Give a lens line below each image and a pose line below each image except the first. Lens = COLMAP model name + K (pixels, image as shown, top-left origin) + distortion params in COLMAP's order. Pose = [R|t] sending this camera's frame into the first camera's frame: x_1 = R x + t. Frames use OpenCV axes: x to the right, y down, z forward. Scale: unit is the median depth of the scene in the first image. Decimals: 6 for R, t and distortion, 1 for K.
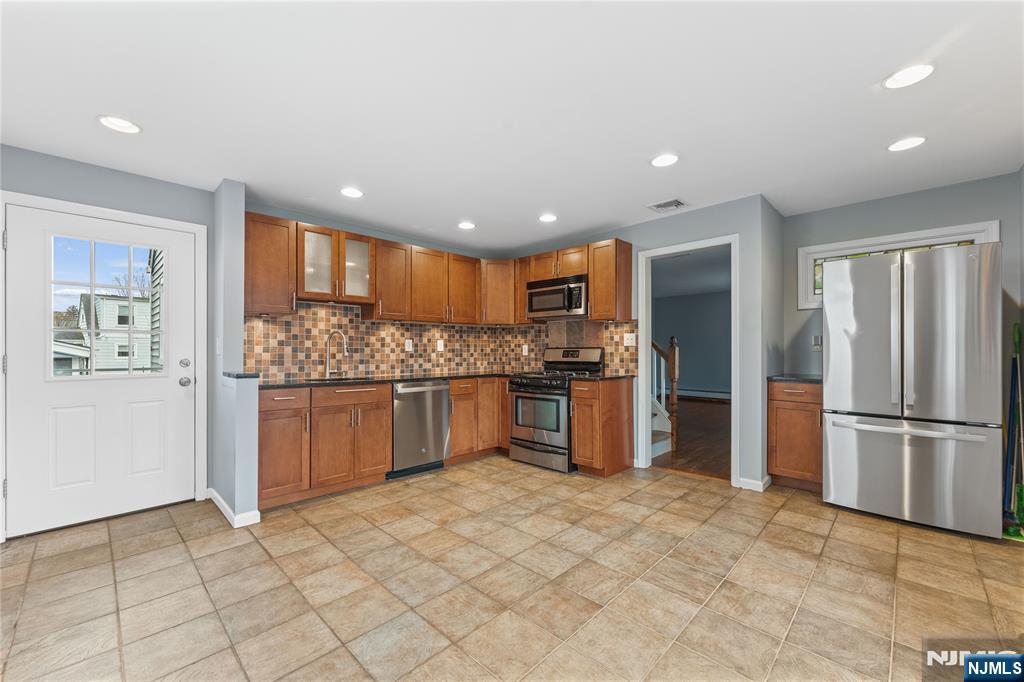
lens RADIAL K [[412.7, 0, 511.7], [0, 412.7, 345.1], [0, 0, 1]] dist [0.000352, 0.000065]
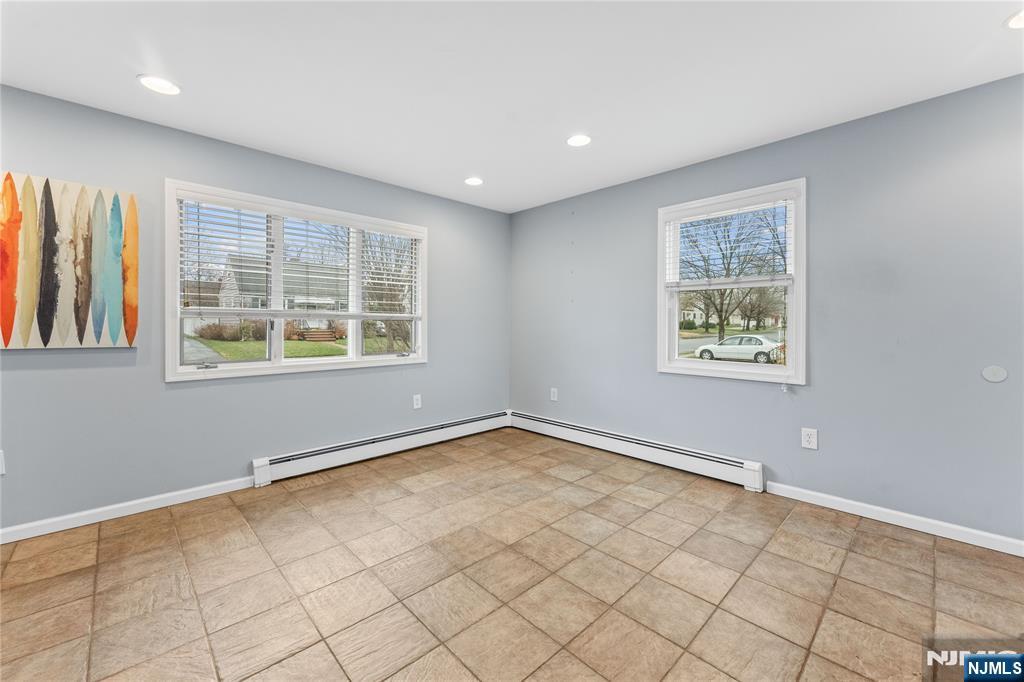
lens RADIAL K [[412.7, 0, 512.4], [0, 412.7, 332.6], [0, 0, 1]] dist [0.000352, 0.000065]
pose [[-0.999351, -0.000220, 0.036024, -0.056431], [0.000062, 0.999969, 0.007843, 0.027033], [-0.036025, 0.007840, -0.999320, 2.034543]]
